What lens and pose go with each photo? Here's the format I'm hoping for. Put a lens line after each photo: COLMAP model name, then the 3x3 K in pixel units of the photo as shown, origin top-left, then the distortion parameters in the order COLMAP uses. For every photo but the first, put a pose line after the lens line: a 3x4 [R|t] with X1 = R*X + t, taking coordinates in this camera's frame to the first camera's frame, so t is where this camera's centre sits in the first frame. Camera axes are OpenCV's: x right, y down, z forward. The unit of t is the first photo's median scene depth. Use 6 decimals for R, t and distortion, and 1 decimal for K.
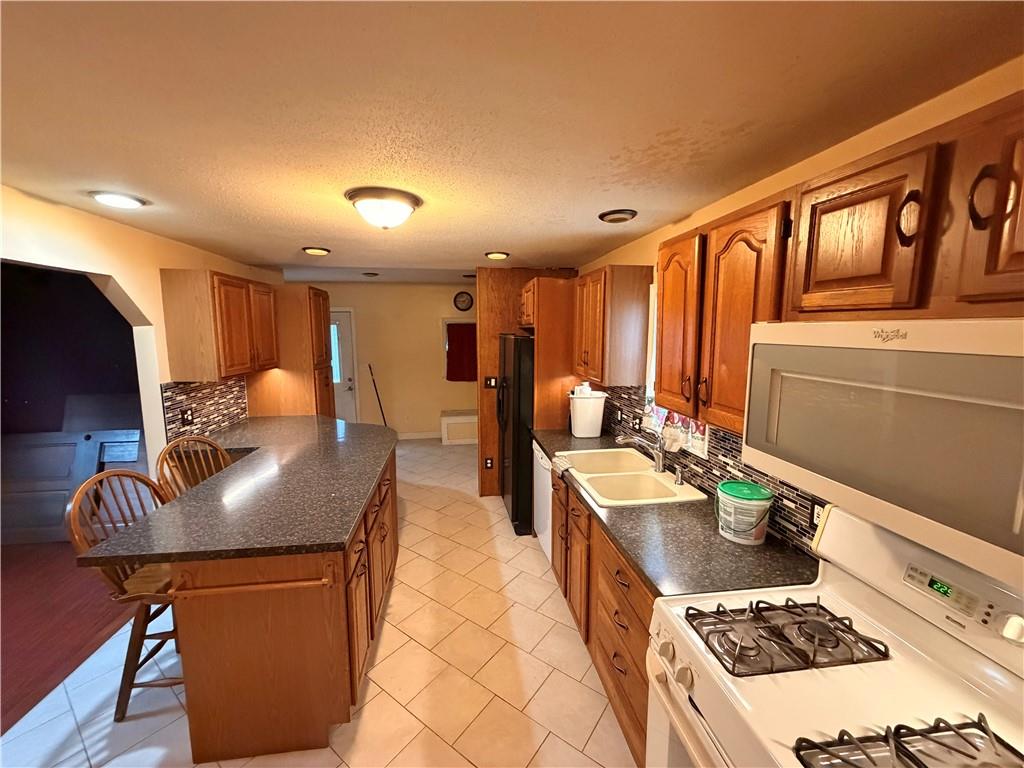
lens RADIAL K [[407.2, 0, 508.2], [0, 407.2, 380.1], [0, 0, 1]] dist [-0.005554, 0.000887]
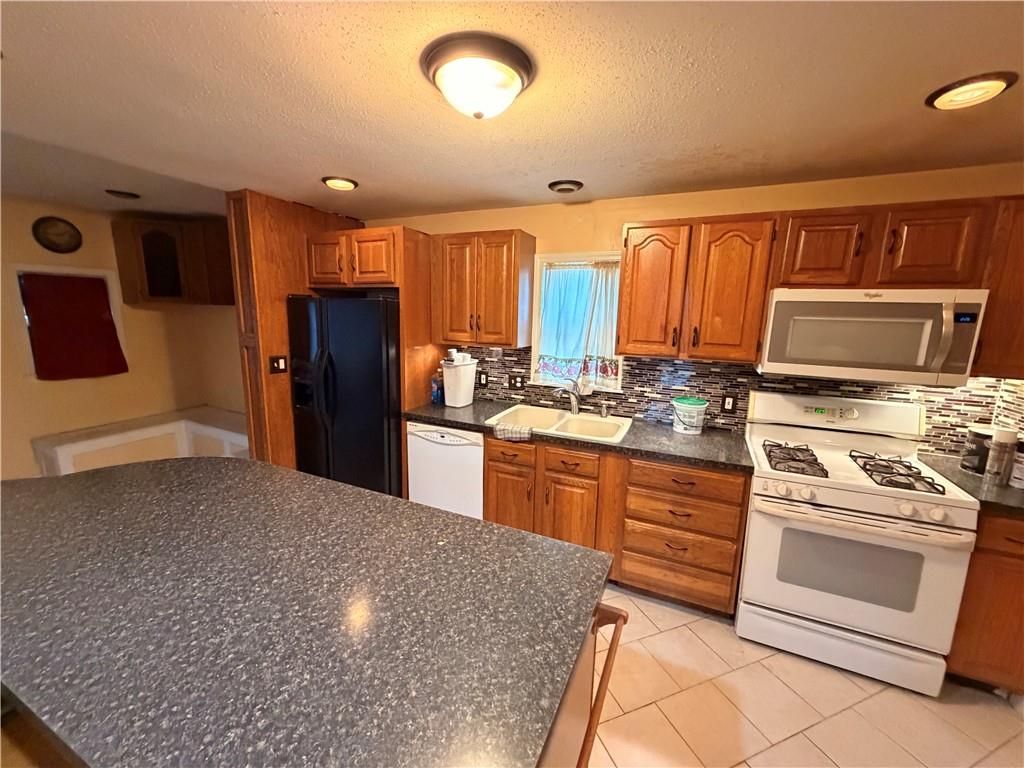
lens RADIAL K [[407.2, 0, 514.5], [0, 407.2, 381.7], [0, 0, 1]] dist [-0.005554, 0.000887]
pose [[0.535848, -0.127147, 0.834686, -0.563463], [0.078383, 0.991818, 0.100763, -0.004594], [-0.840668, 0.011431, 0.541430, 0.388043]]
